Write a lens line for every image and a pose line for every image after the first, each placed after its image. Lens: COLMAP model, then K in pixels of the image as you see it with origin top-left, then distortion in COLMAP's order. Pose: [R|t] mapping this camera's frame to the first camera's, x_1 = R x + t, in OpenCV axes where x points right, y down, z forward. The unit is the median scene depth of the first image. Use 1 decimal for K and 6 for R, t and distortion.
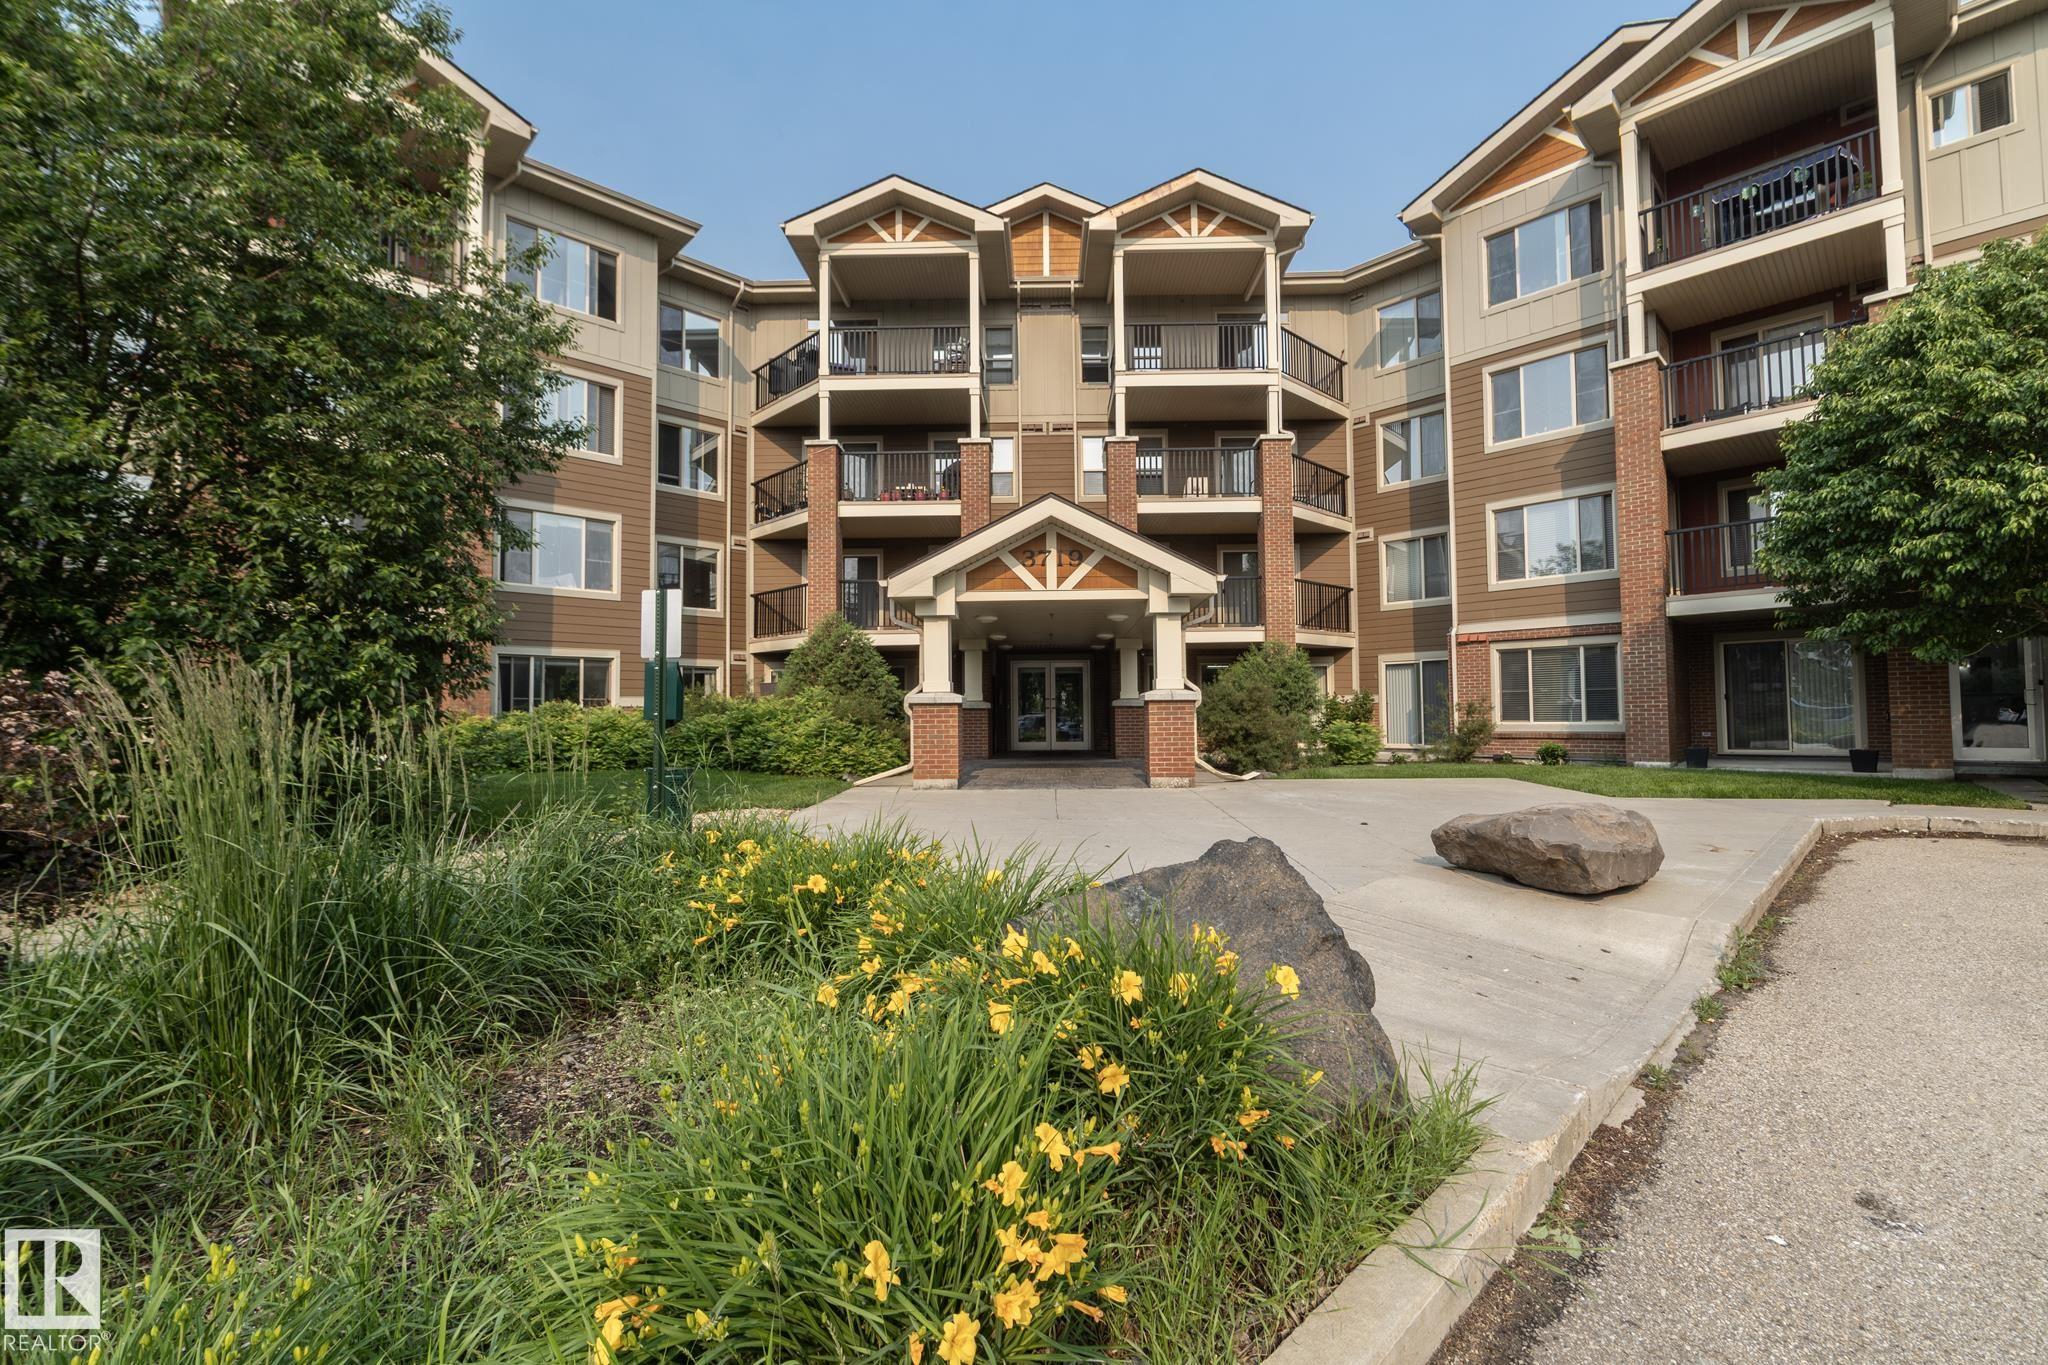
lens RADIAL K [[875.5, 0, 1033.4], [0, 875.5, 689.1], [0, 0, 1]] dist [-0.001065, -0.000446]
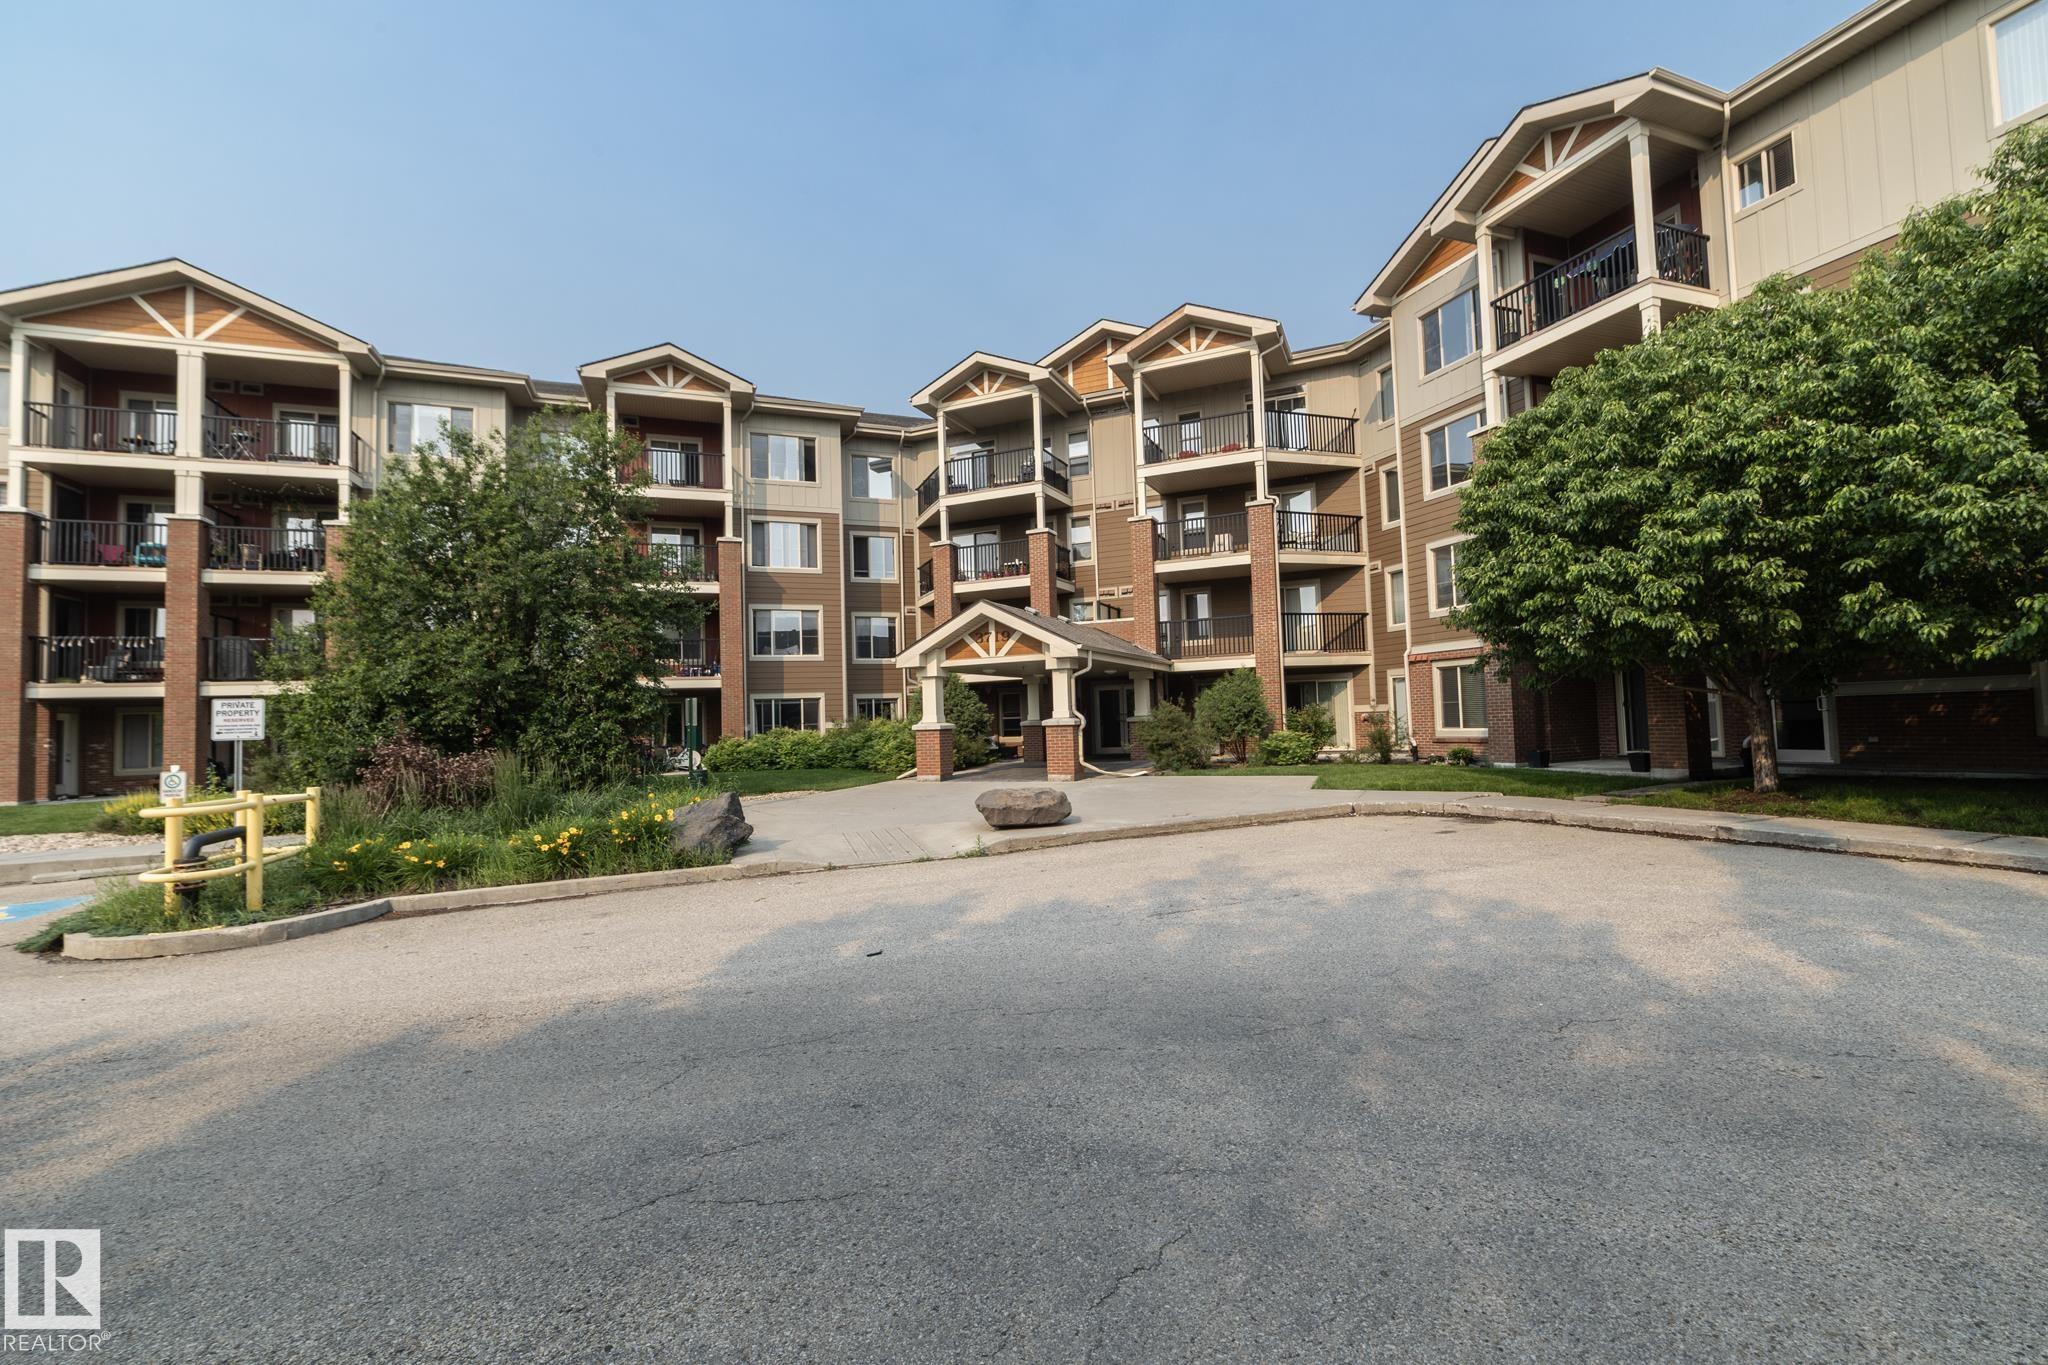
lens RADIAL K [[875.5, 0, 1014.3], [0, 875.5, 692.9], [0, 0, 1]] dist [-0.001065, -0.000446]
pose [[0.917456, -0.034722, -0.396319, 0.460183], [0.037169, 0.999308, -0.001506, -0.029253], [0.396097, -0.013349, 0.918112, -0.301978]]
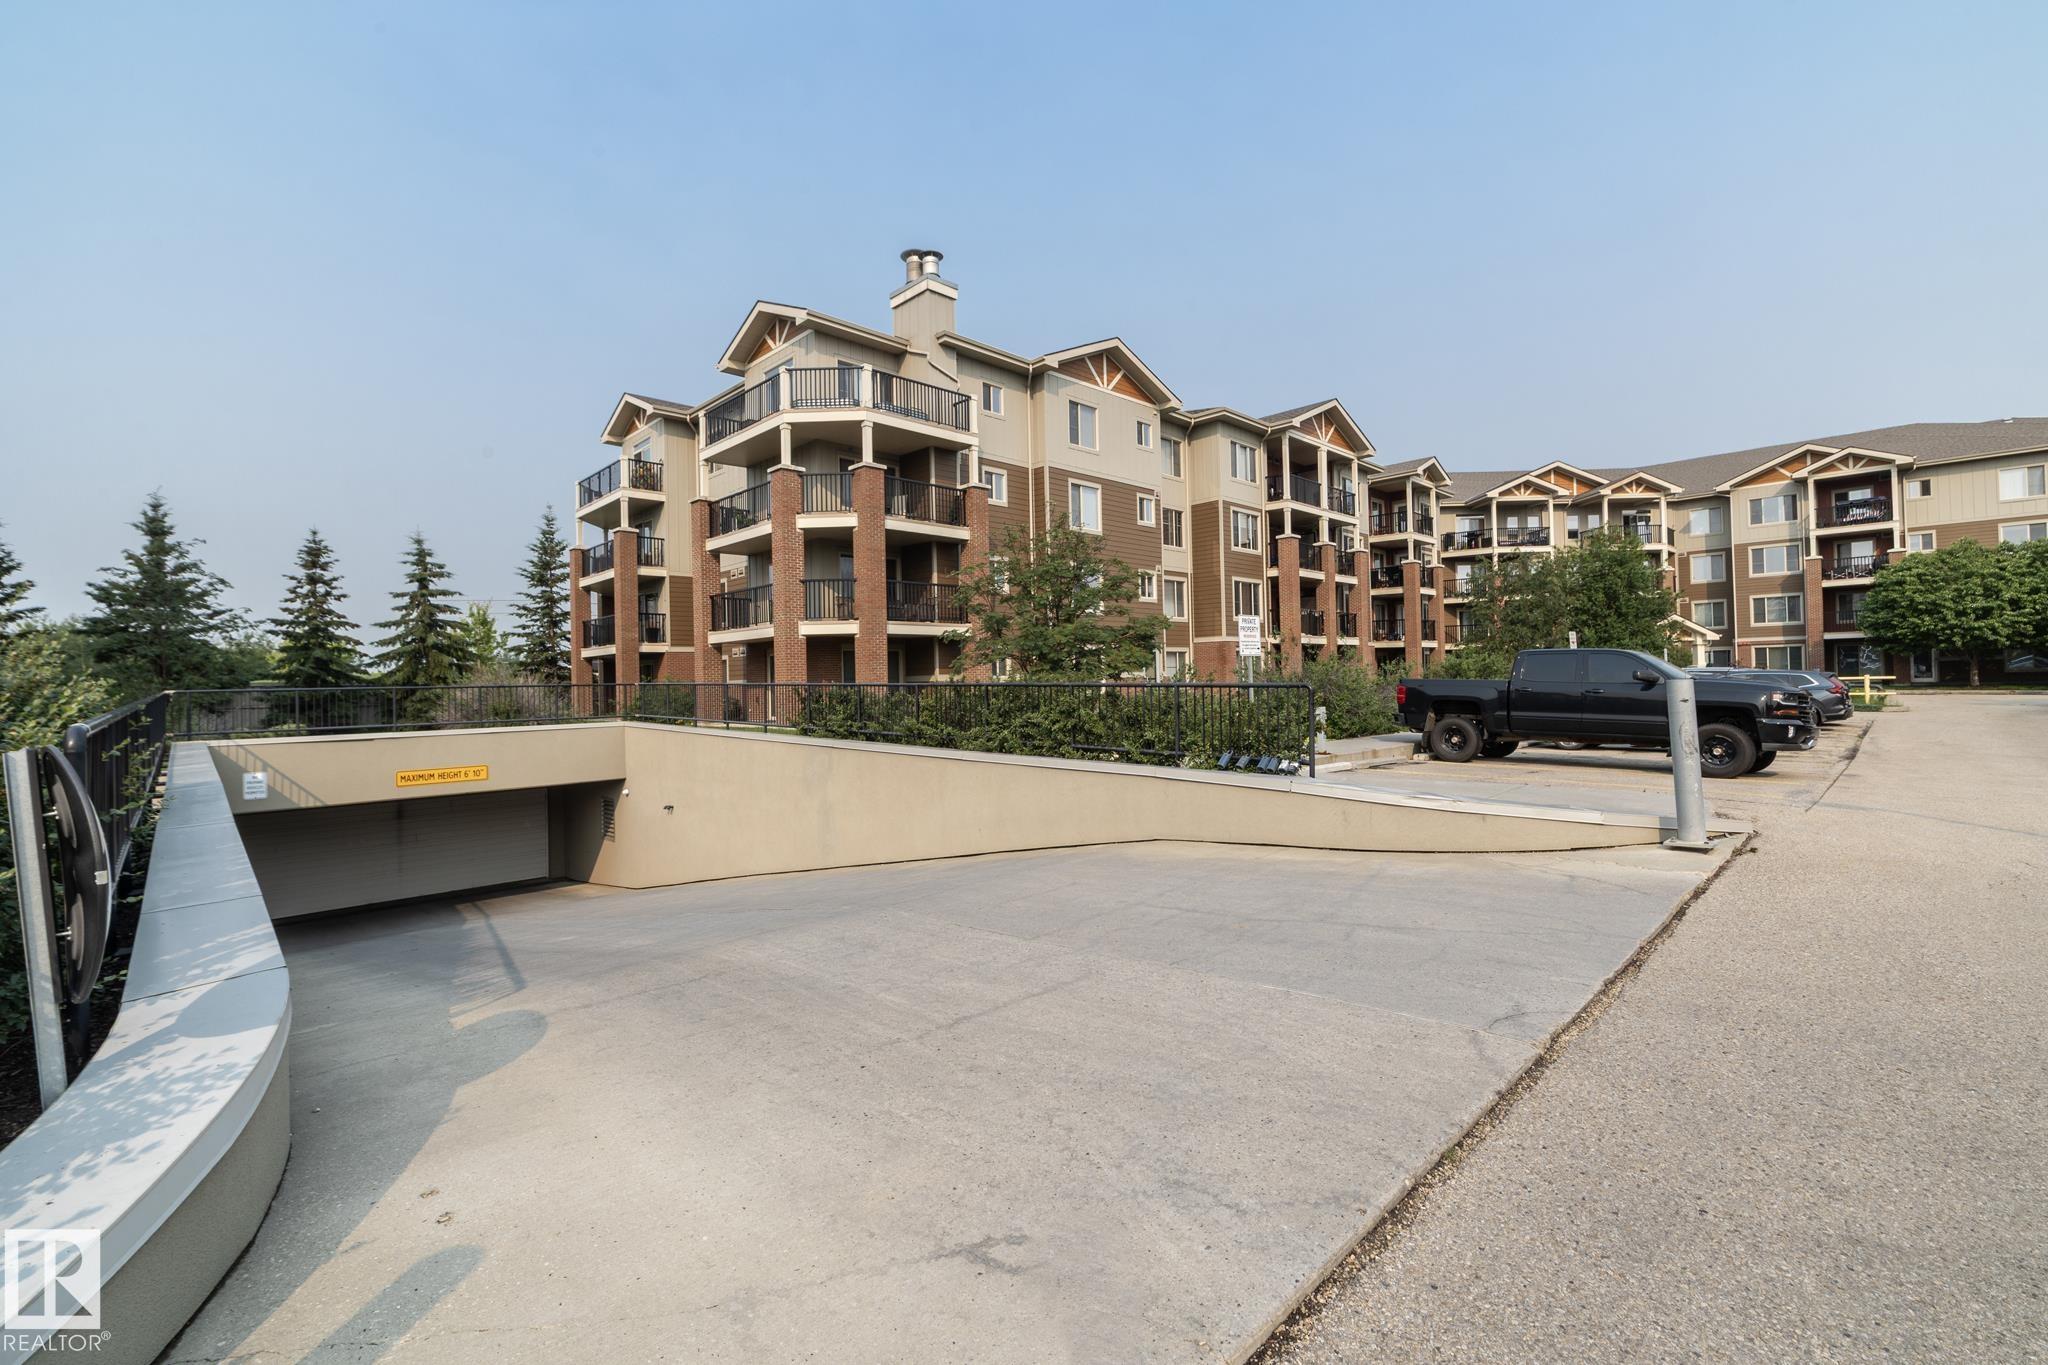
lens RADIAL K [[875.5, 0, 1017.8], [0, 875.5, 670.8], [0, 0, 1]] dist [-0.001065, -0.000446]
pose [[0.999947, -0.007947, 0.006512, -1.805535], [0.007767, 0.999598, 0.027251, -0.061276], [-0.006726, -0.027199, 0.999607, -1.755765]]
